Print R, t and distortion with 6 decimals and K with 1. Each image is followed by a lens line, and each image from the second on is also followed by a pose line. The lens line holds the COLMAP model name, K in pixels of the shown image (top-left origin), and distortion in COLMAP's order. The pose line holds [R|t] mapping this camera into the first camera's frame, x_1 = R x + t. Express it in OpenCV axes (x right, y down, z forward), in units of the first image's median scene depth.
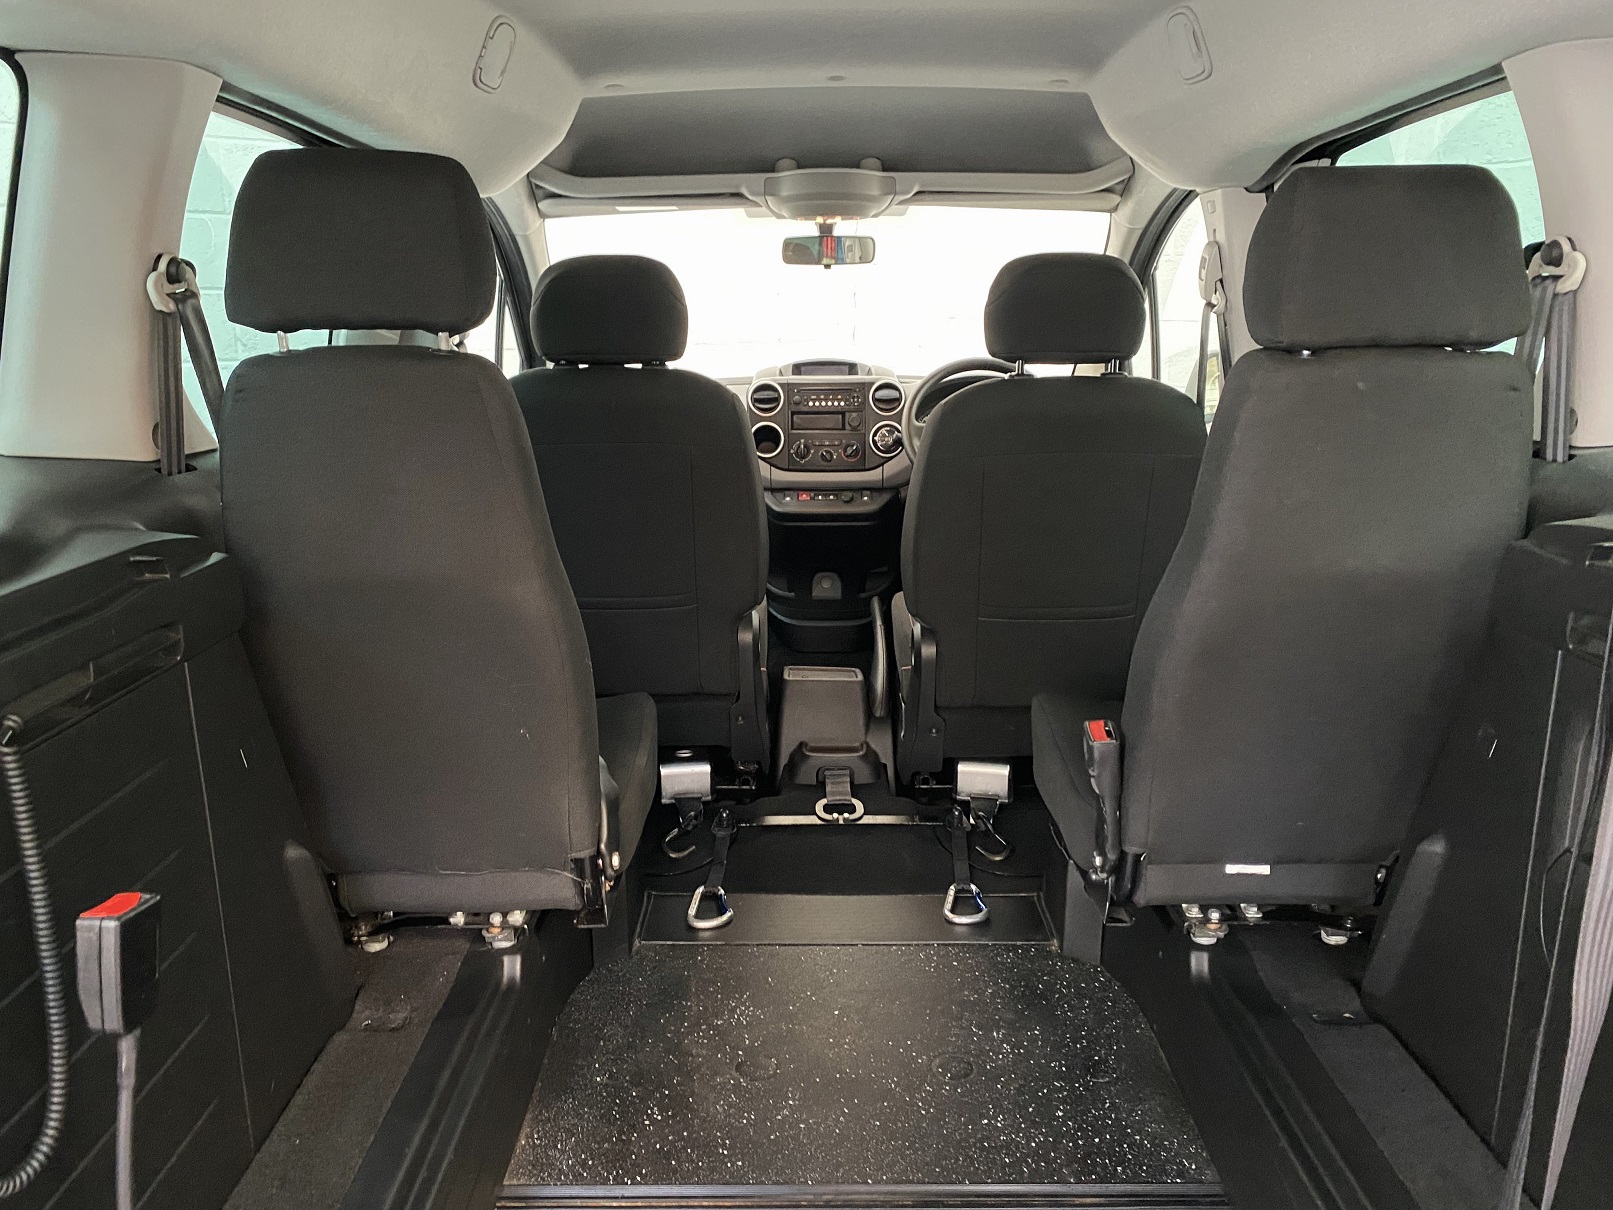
lens RADIAL K [[1665.8, 0, 821.6], [0, 1665.8, 667.1], [0, 0, 1]] dist [-0.005760, -0.005360]
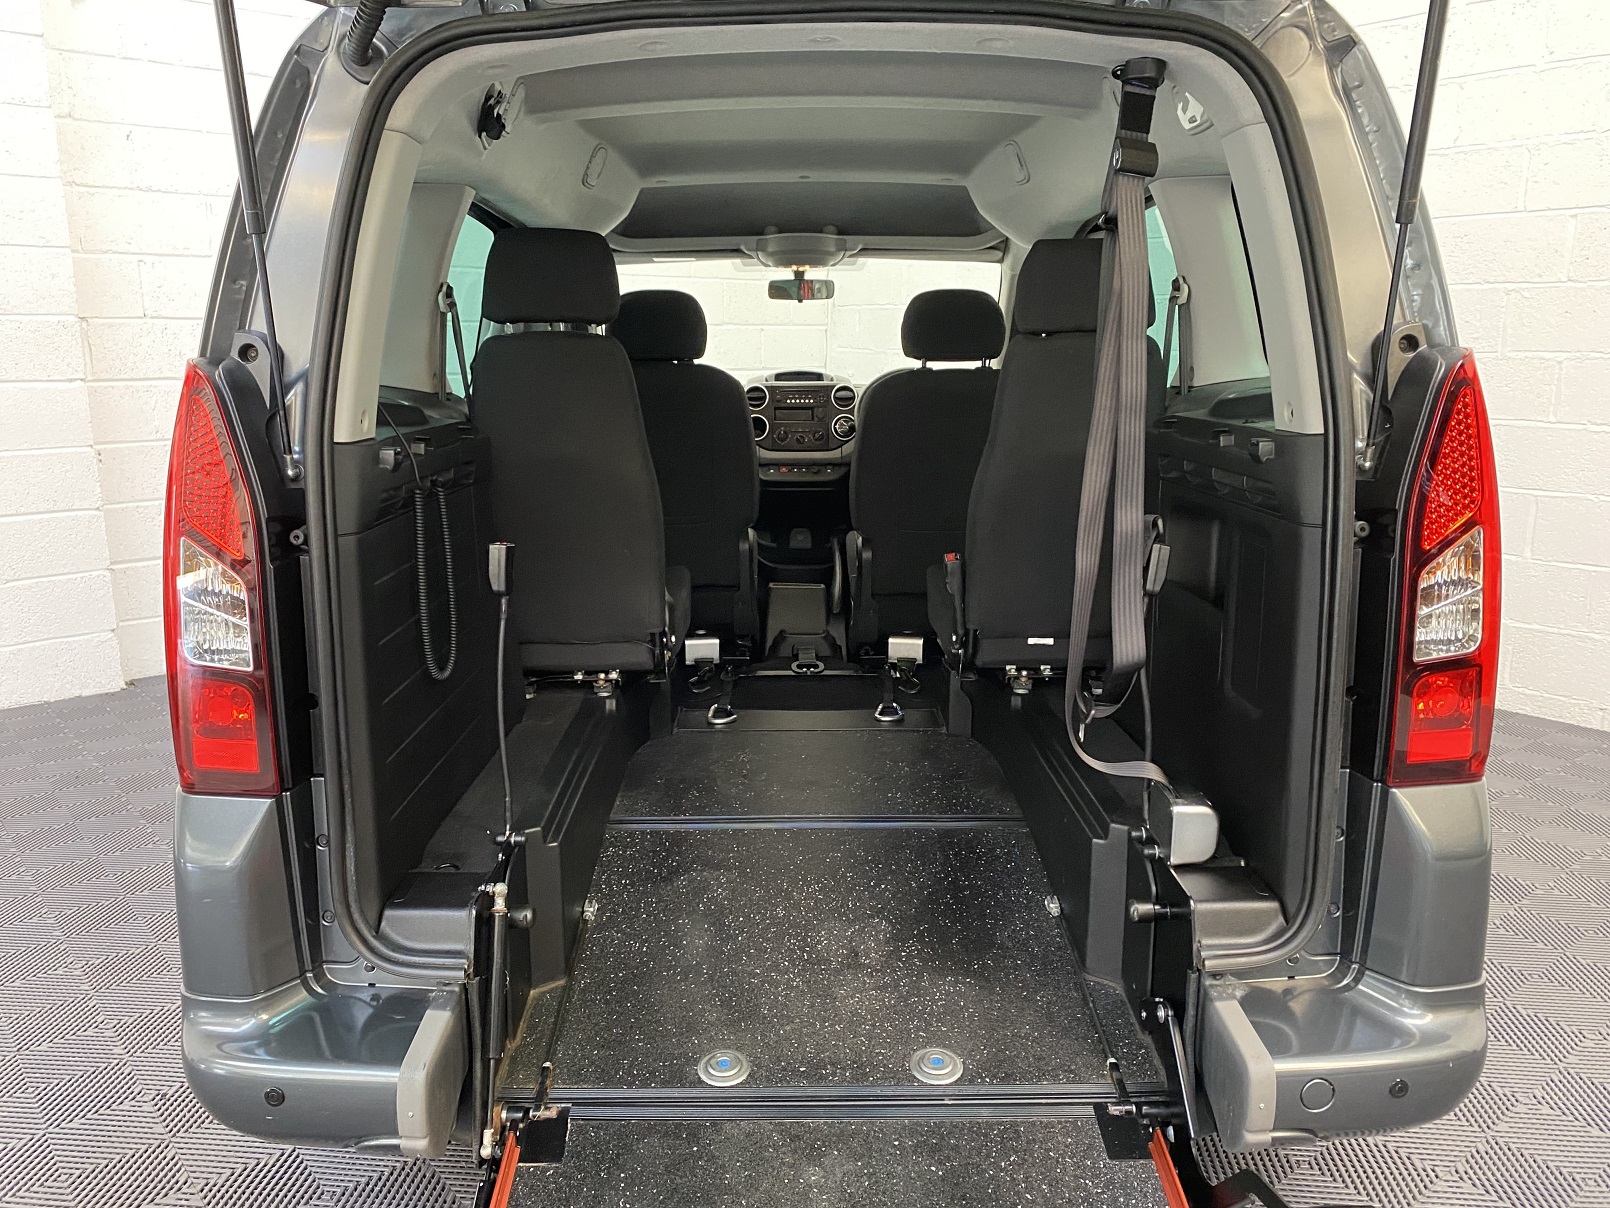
lens RADIAL K [[1375.7, 0, 811.9], [0, 1375.7, 597.4], [0, 0, 1]] dist [0.009239, 0.008377]
pose [[0.999953, -0.000031, 0.009718, 0.002665], [0.000306, 0.999601, -0.028234, 0.057600], [-0.009713, 0.028236, 0.999554, -0.210091]]
